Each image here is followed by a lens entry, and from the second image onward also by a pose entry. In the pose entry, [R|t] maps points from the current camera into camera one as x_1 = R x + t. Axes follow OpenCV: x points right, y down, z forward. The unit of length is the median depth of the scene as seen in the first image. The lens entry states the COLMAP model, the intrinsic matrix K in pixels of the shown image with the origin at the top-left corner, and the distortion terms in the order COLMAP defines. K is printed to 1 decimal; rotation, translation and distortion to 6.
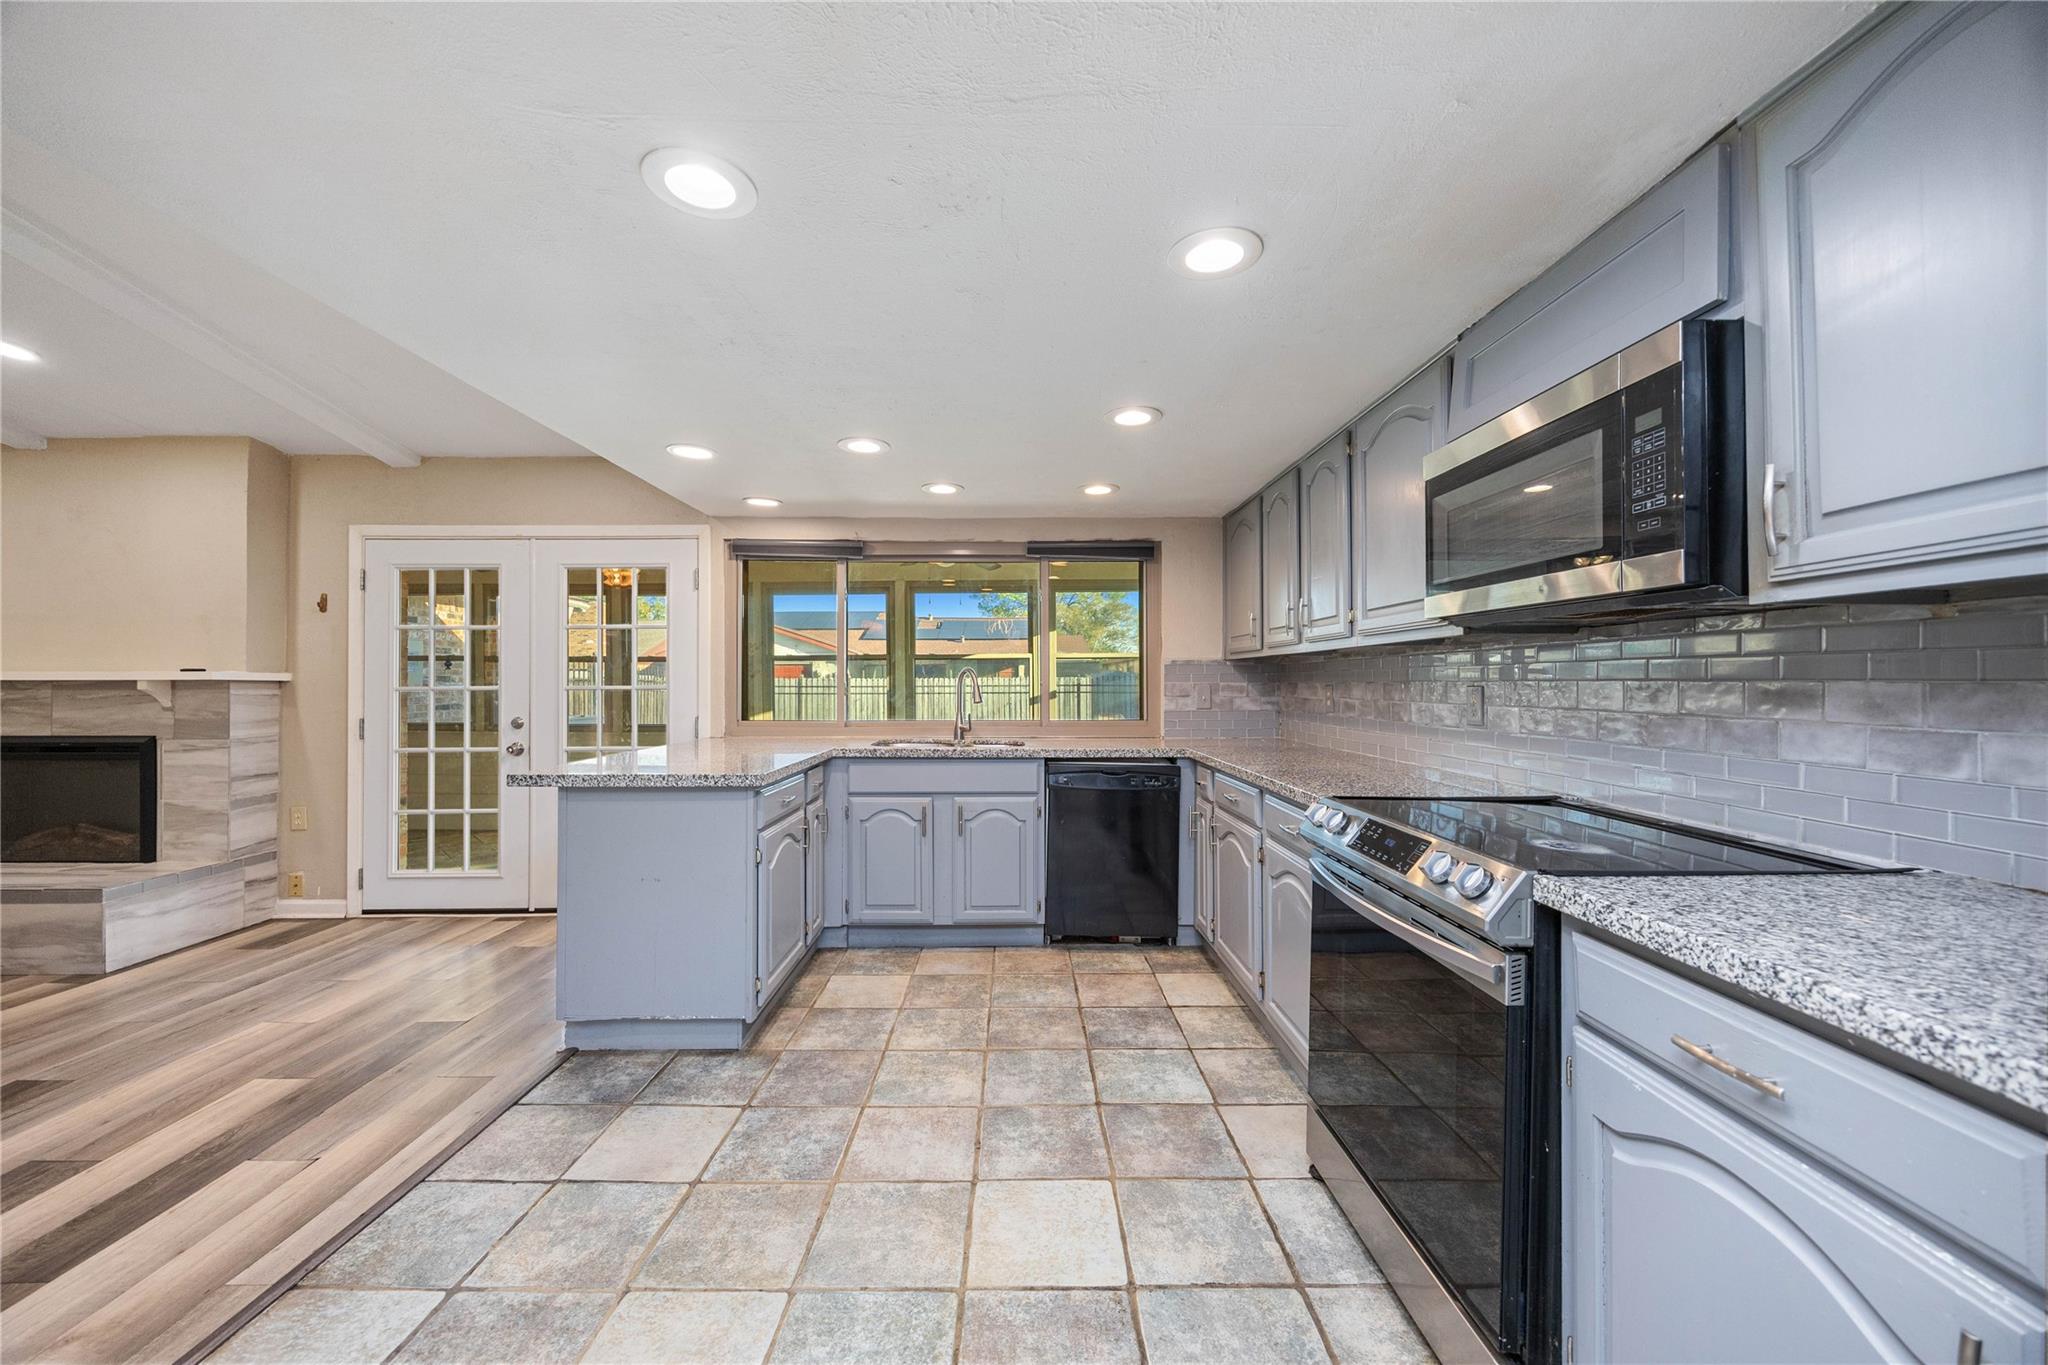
lens RADIAL K [[774.8, 0, 1023.6], [0, 774.8, 677.8], [0, 0, 1]] dist [-0.005409, 0.000595]
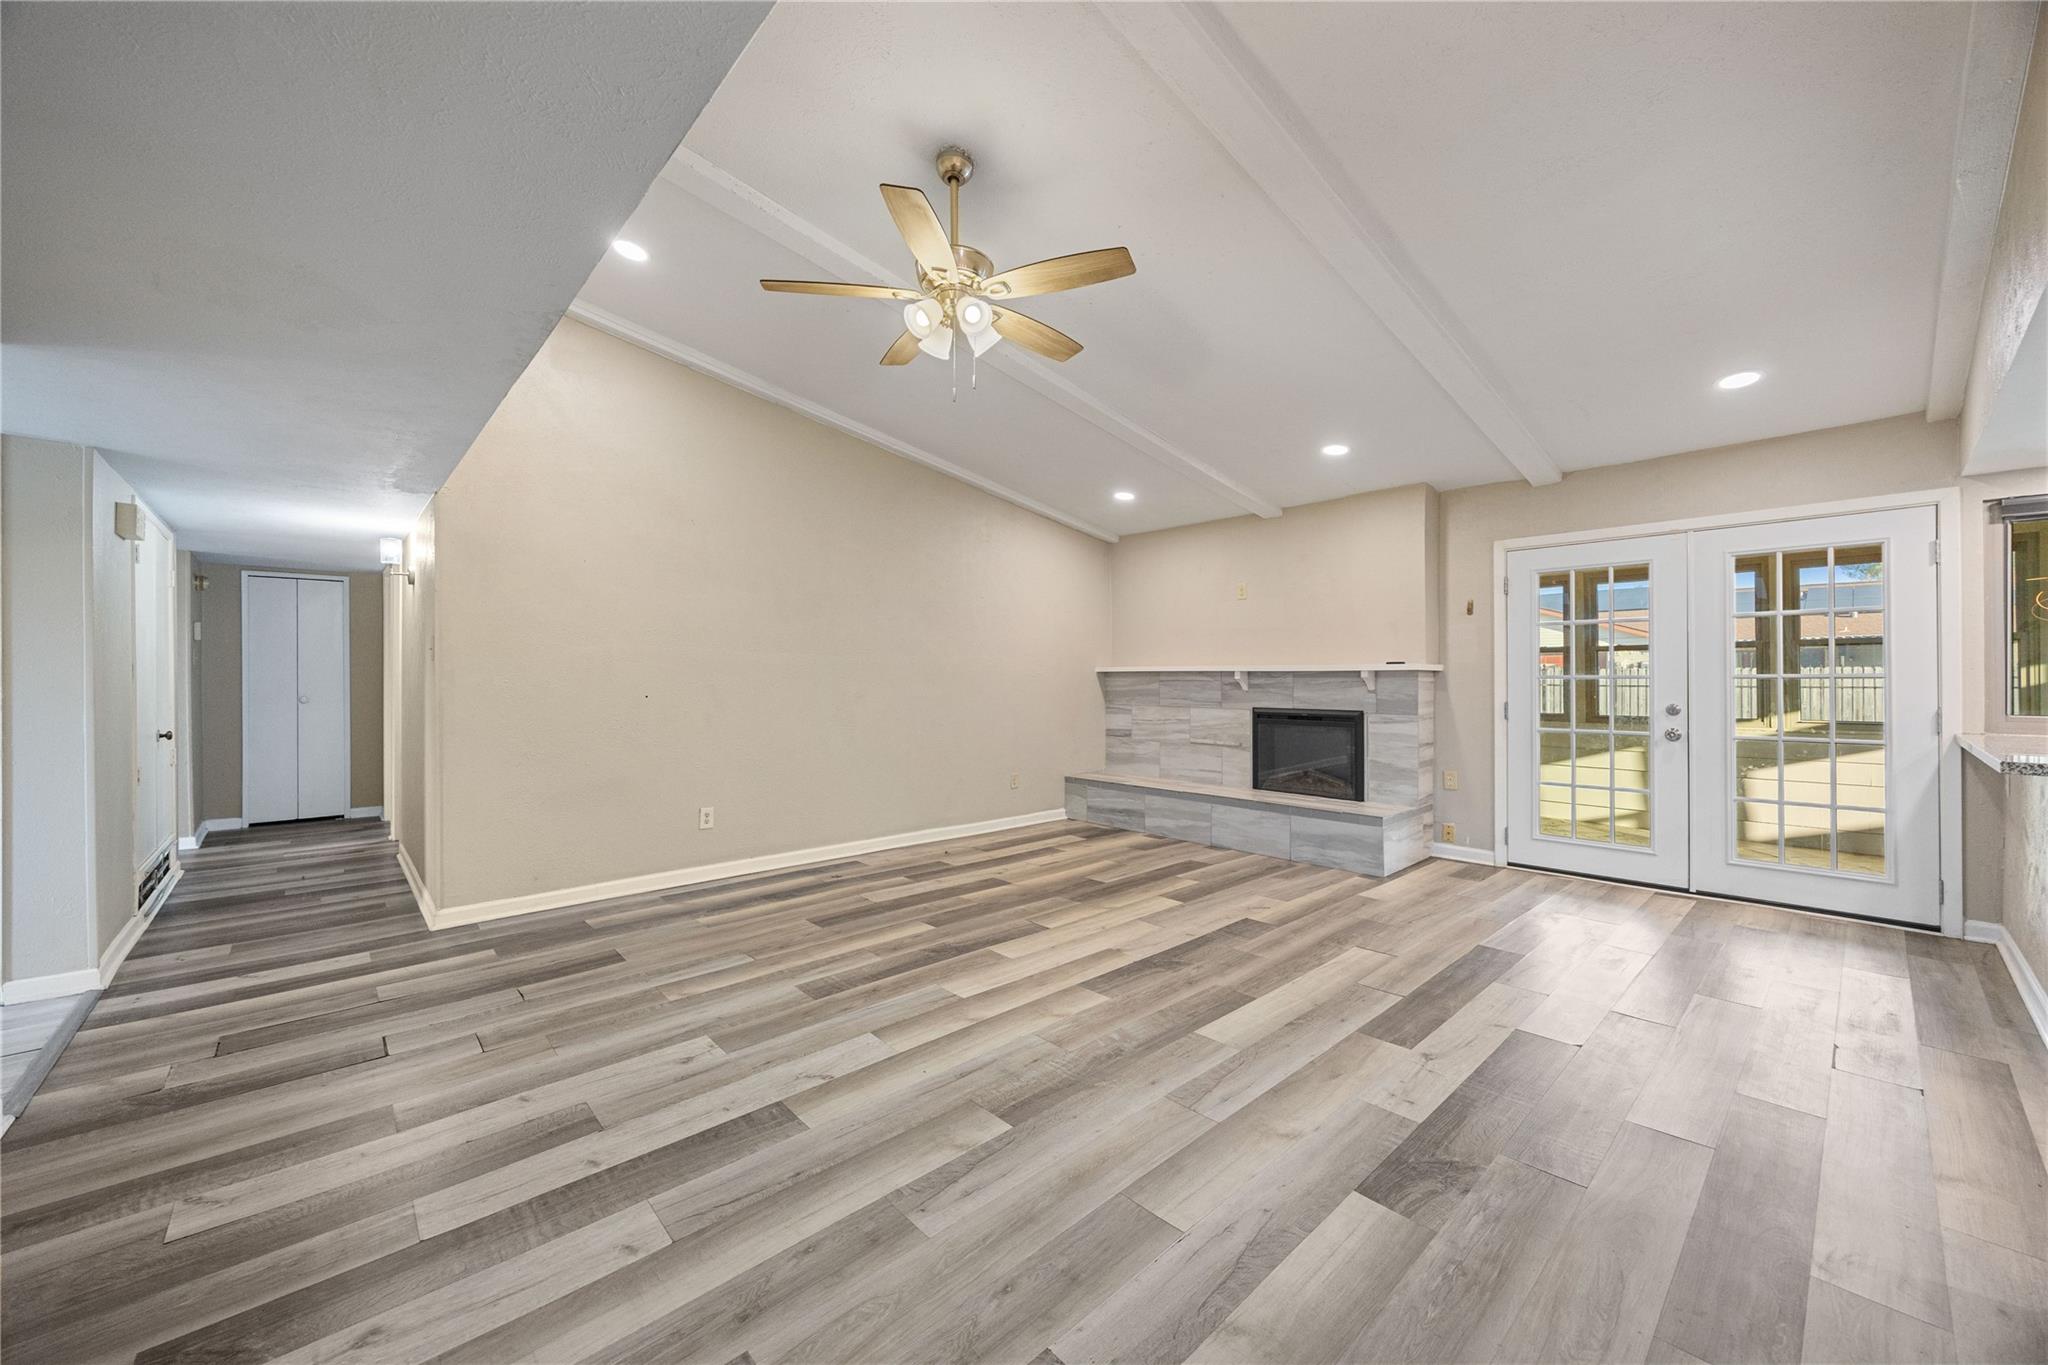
lens RADIAL K [[774.8, 0, 1014.1], [0, 774.8, 674.0], [0, 0, 1]] dist [-0.005409, 0.000595]
pose [[0.654992, -0.003437, -0.755628, -0.531900], [0.007152, 0.999973, 0.001651, 0.002248], [0.755602, -0.006486, 0.654998, -0.422151]]
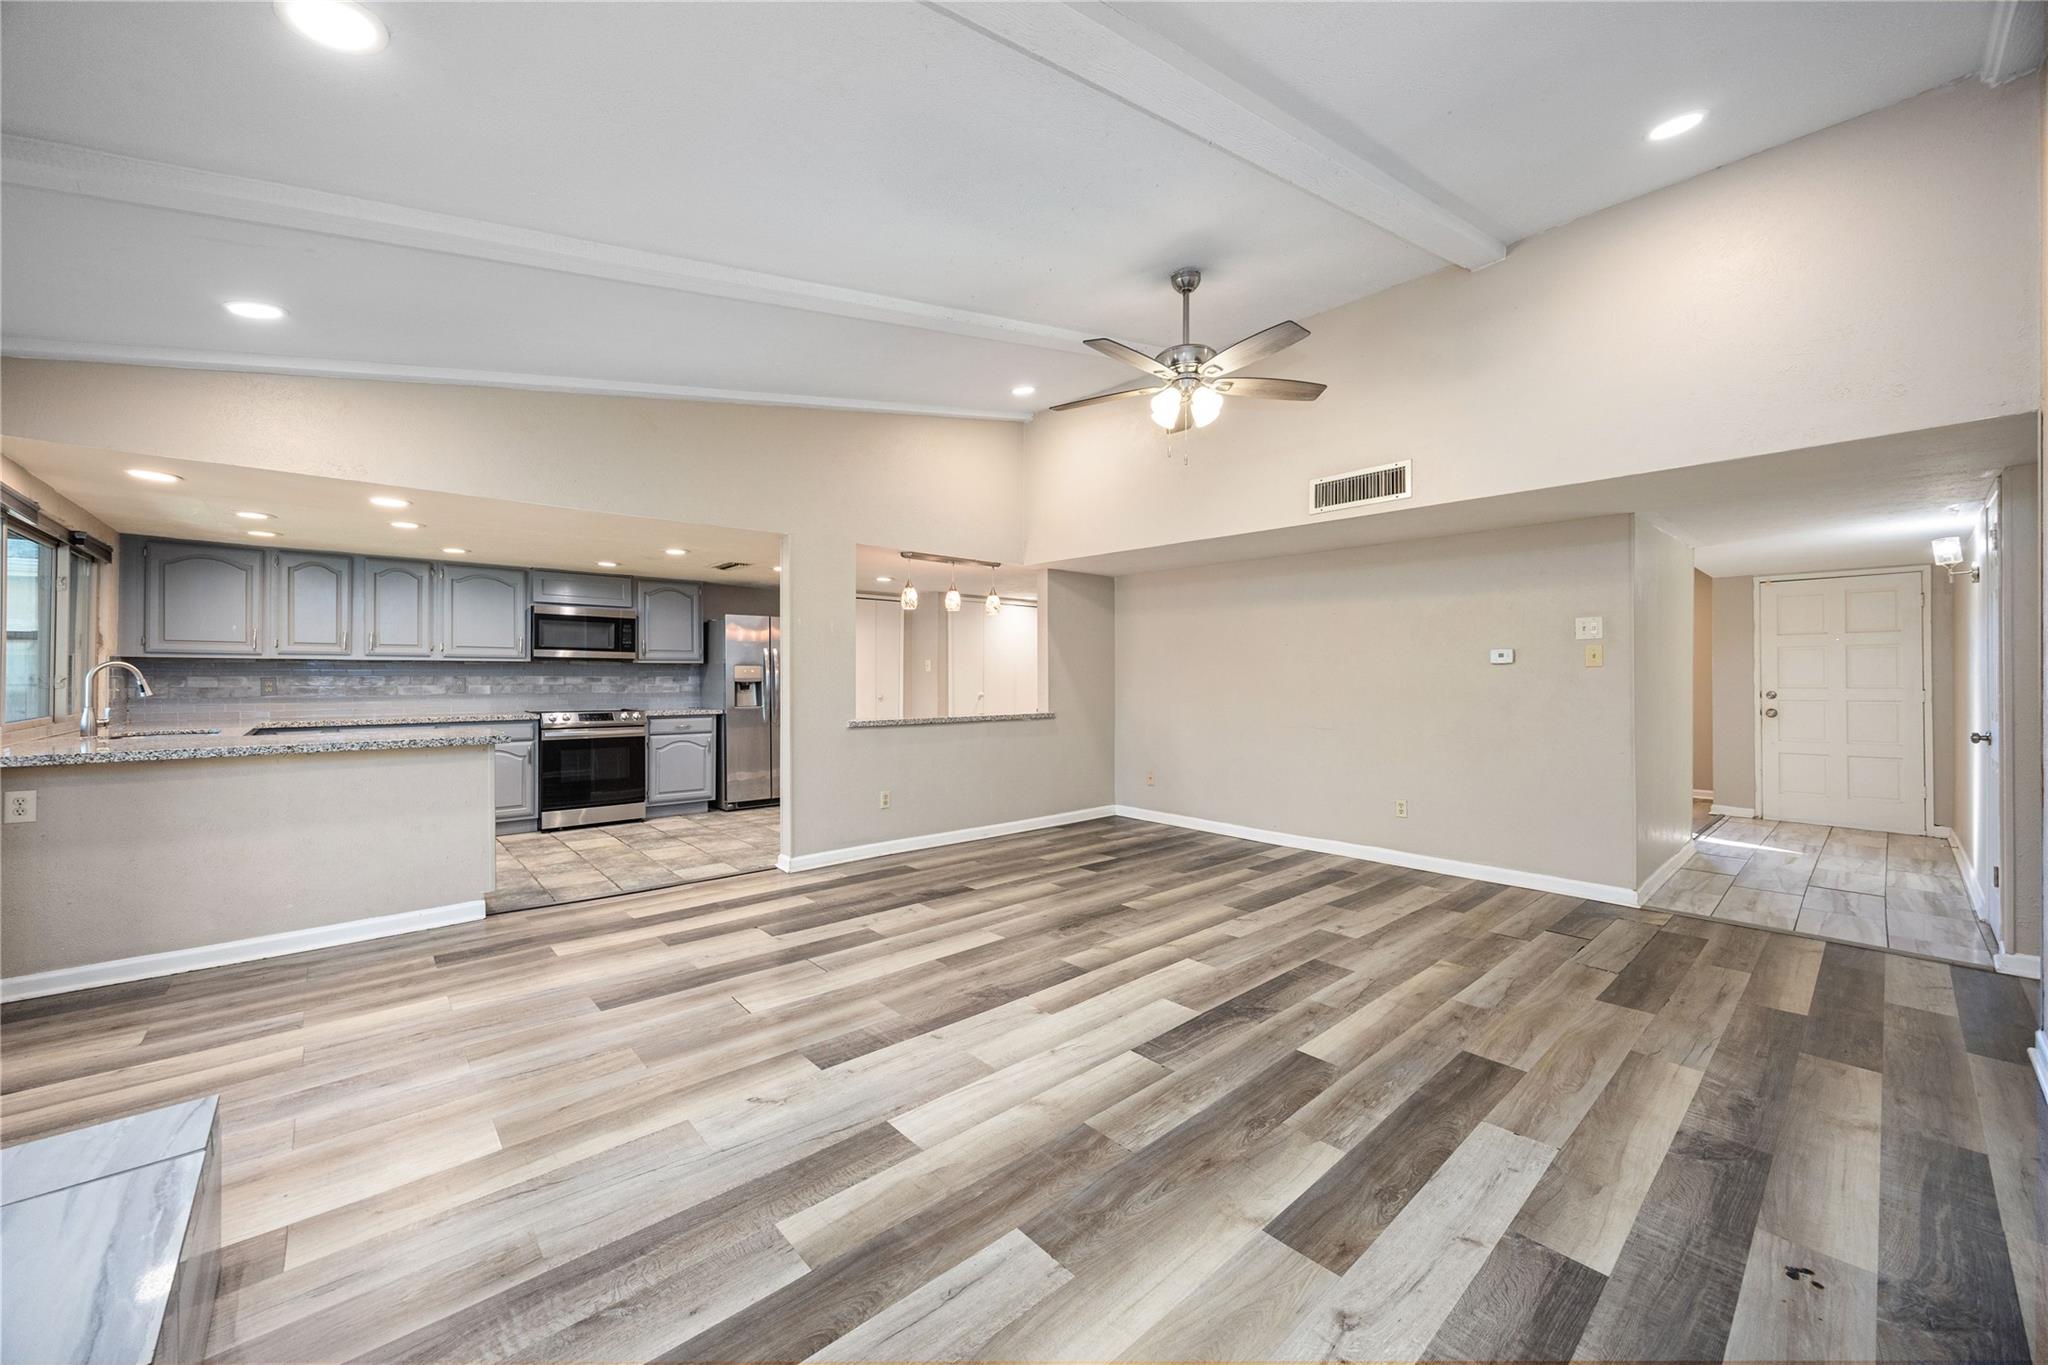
lens RADIAL K [[774.8, 0, 1014.1], [0, 774.8, 674.9], [0, 0, 1]] dist [-0.005409, 0.000595]
pose [[-0.647151, 0.001520, 0.762361, -1.802156], [-0.005667, 0.999961, -0.006805, 0.005772], [-0.762341, -0.008724, -0.647117, 0.881255]]
